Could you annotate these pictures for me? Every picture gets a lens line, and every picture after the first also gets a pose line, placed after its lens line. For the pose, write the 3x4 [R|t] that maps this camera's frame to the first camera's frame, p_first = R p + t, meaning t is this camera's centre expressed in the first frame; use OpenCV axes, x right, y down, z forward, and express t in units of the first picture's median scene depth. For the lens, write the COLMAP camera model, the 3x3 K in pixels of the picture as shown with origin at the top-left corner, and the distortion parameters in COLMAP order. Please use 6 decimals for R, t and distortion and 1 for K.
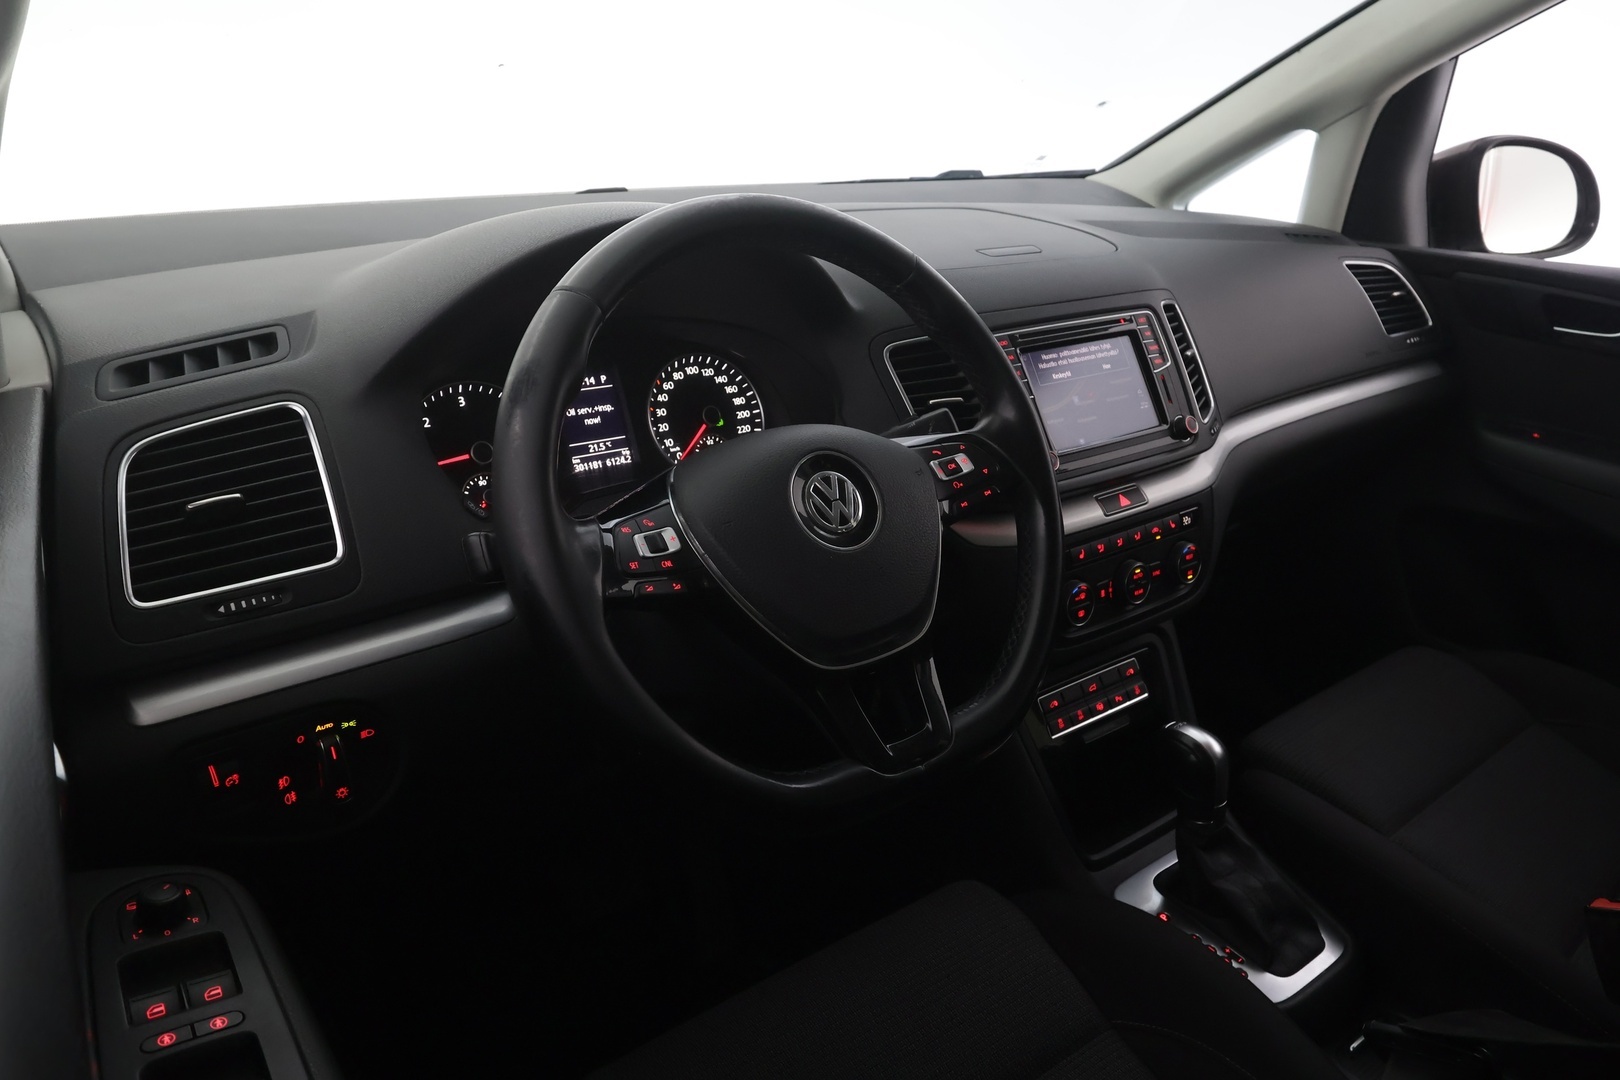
lens RADIAL K [[1137.2, 0, 803.7], [0, 1137.2, 538.2], [0, 0, 1]] dist [0.006215, -0.006488]
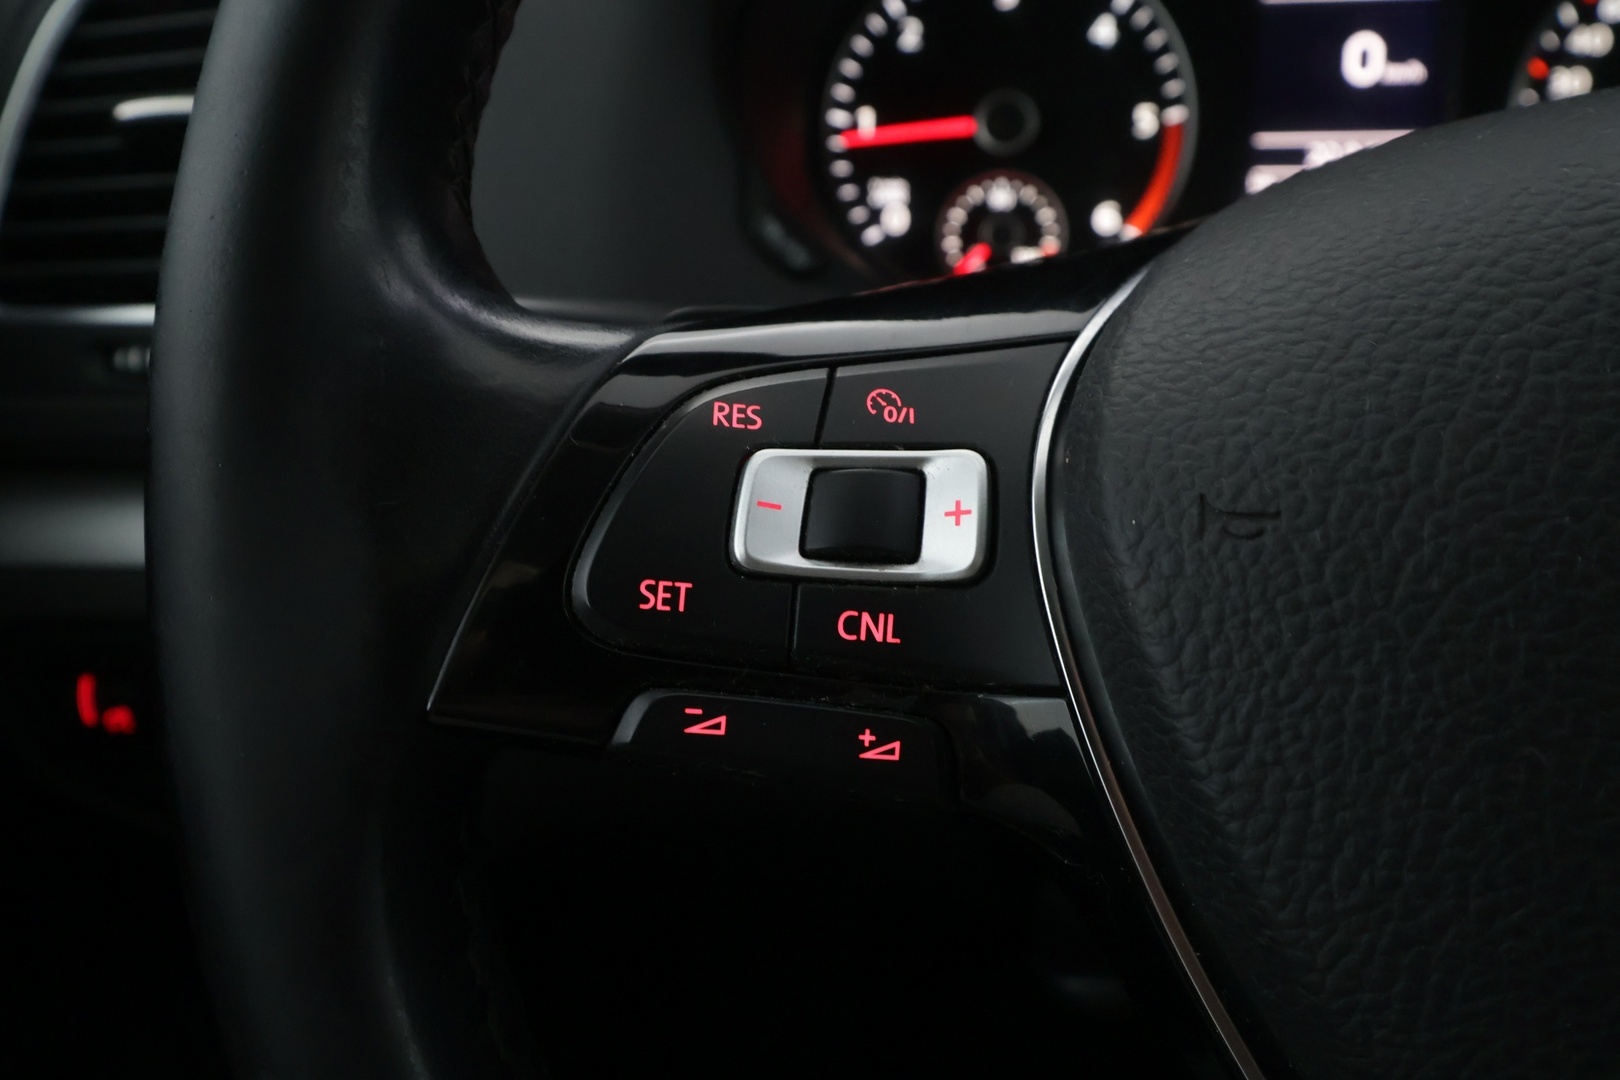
lens RADIAL K [[1267.7, 0, 809.2], [0, 1267.7, 545.5], [0, 0, 1]] dist [-0.003612, 0.005648]
pose [[0.693752, 0.317702, -0.646354, 0.009270], [-0.191021, 0.946474, 0.260190, -0.030779], [0.694420, -0.057040, 0.717306, 0.519947]]
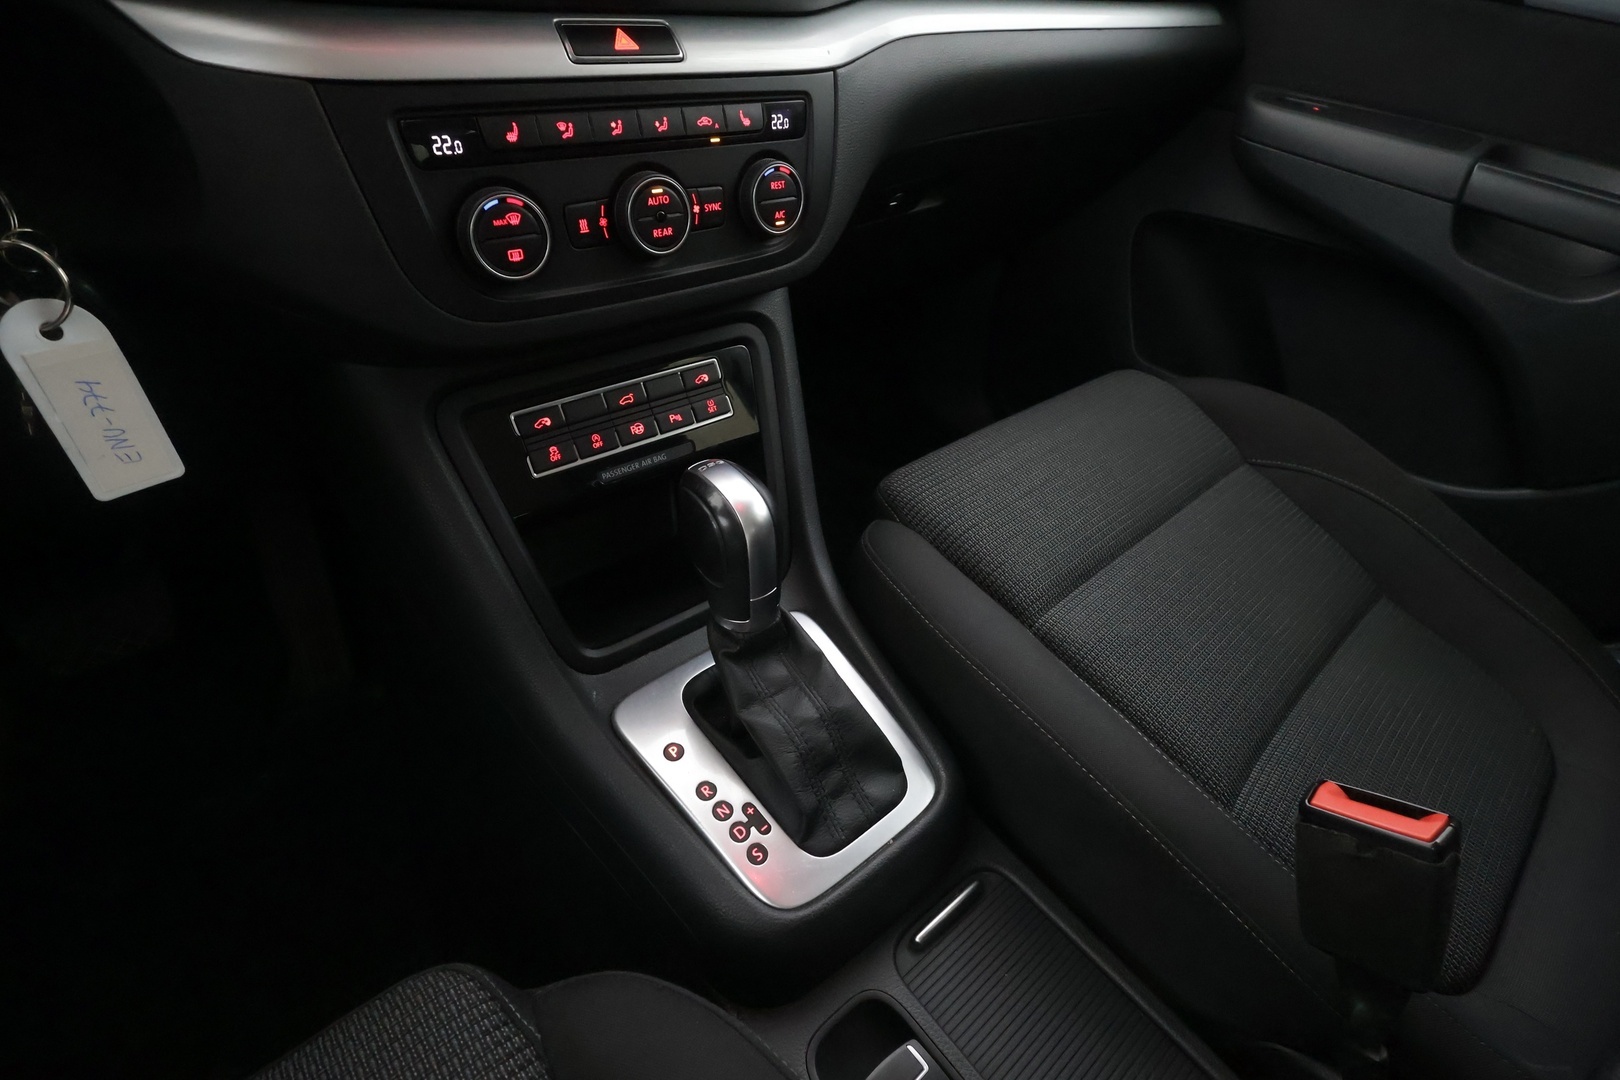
lens RADIAL K [[747.3, 0, 815.6], [0, 747.3, 538.3], [0, 0, 1]] dist [-0.004687, 0.002821]
pose [[0.995568, 0.019738, 0.091954, 0.340800], [-0.046467, 0.953287, 0.298471, 0.078574], [-0.081767, -0.301421, 0.949979, 0.593297]]
